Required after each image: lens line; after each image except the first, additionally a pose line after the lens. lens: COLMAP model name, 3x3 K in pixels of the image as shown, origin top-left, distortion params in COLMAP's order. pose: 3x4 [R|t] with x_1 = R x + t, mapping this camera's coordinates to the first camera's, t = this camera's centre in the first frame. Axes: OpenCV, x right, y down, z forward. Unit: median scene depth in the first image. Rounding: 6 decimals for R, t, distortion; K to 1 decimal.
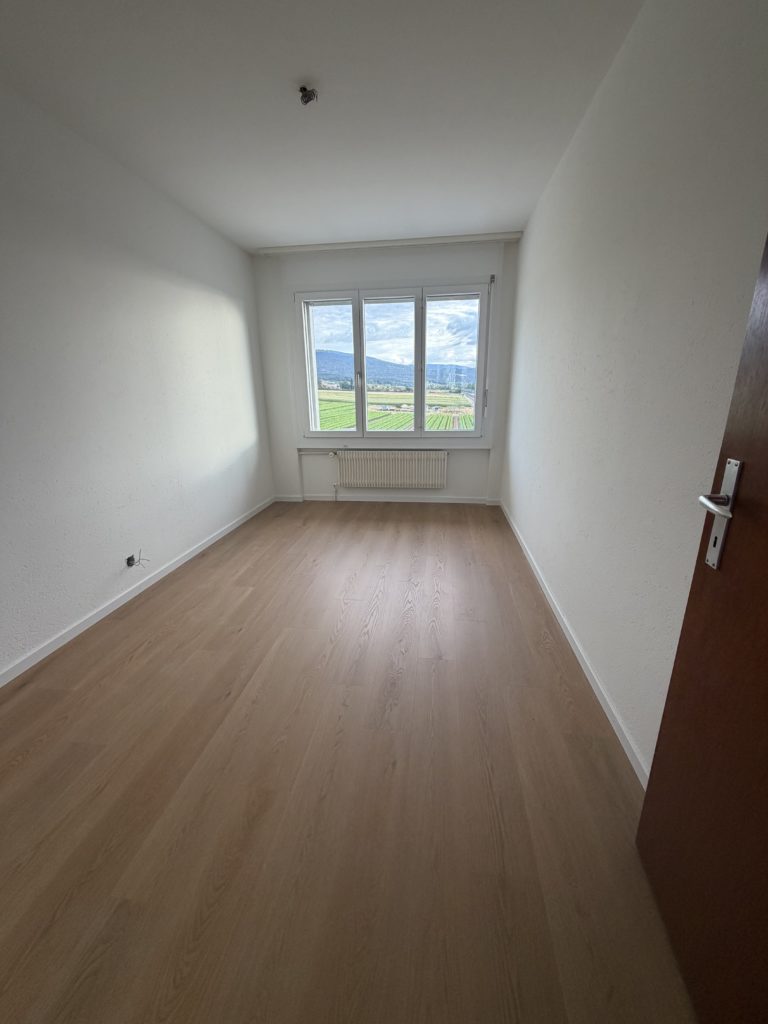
lens RADIAL K [[411.6, 0, 383.7], [0, 411.6, 506.2], [0, 0, 1]] dist [0.001932, 0.000185]
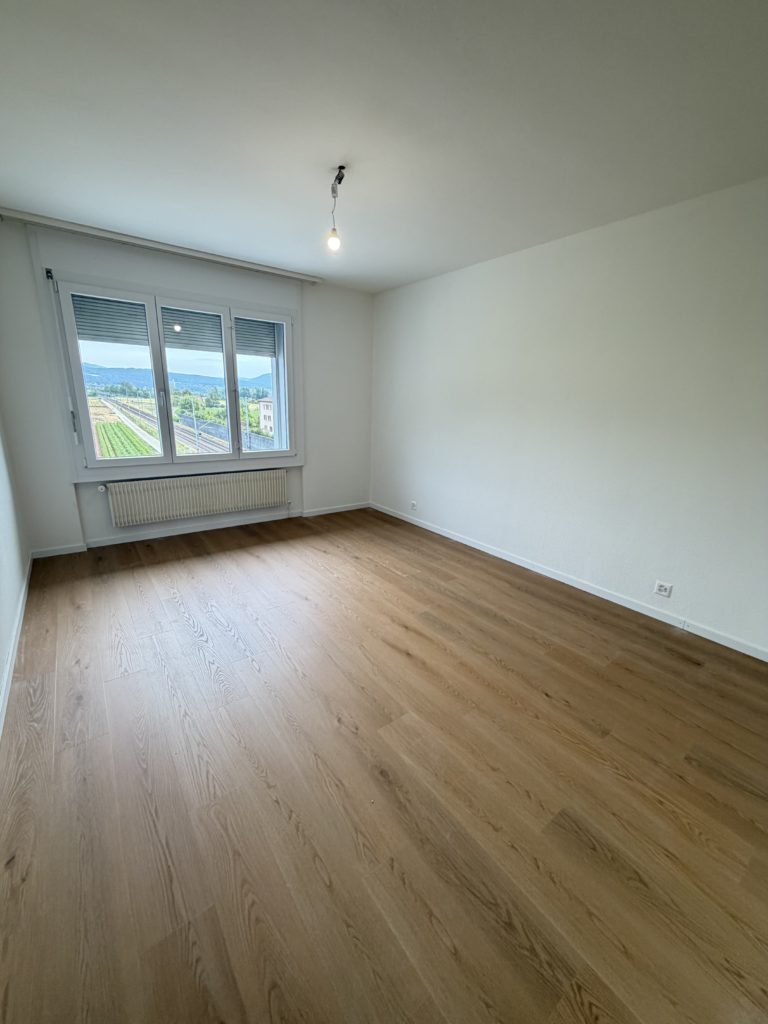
lens RADIAL K [[410.5, 0, 384.0], [0, 410.5, 510.0], [0, 0, 1]] dist [0.001860, 0.000179]
pose [[0.711966, -0.143255, 0.687446, -0.470783], [0.149078, 0.987489, 0.051385, -0.063001], [-0.686207, 0.065899, 0.724415, 0.090739]]
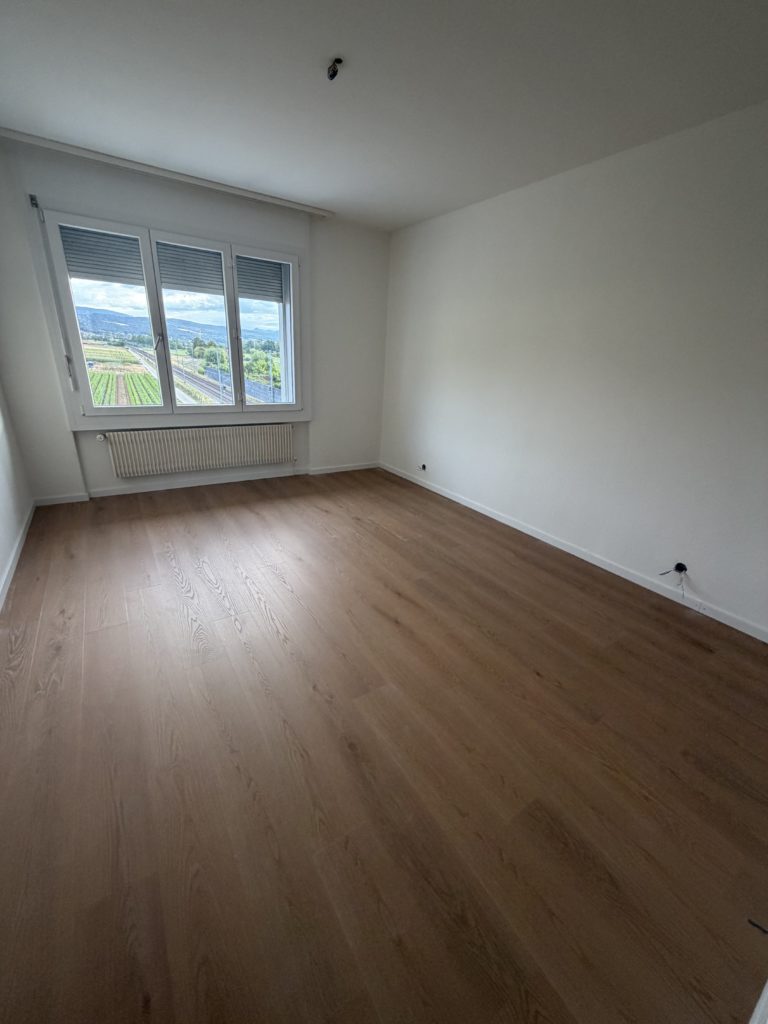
lens RADIAL K [[410.5, 0, 384.0], [0, 410.5, 510.0], [0, 0, 1]] dist [0.001860, 0.000179]
pose [[0.753483, -0.177380, 0.633087, -0.400414], [0.114857, 0.983624, 0.138894, -0.053458], [-0.647357, -0.031940, 0.761518, 0.095124]]
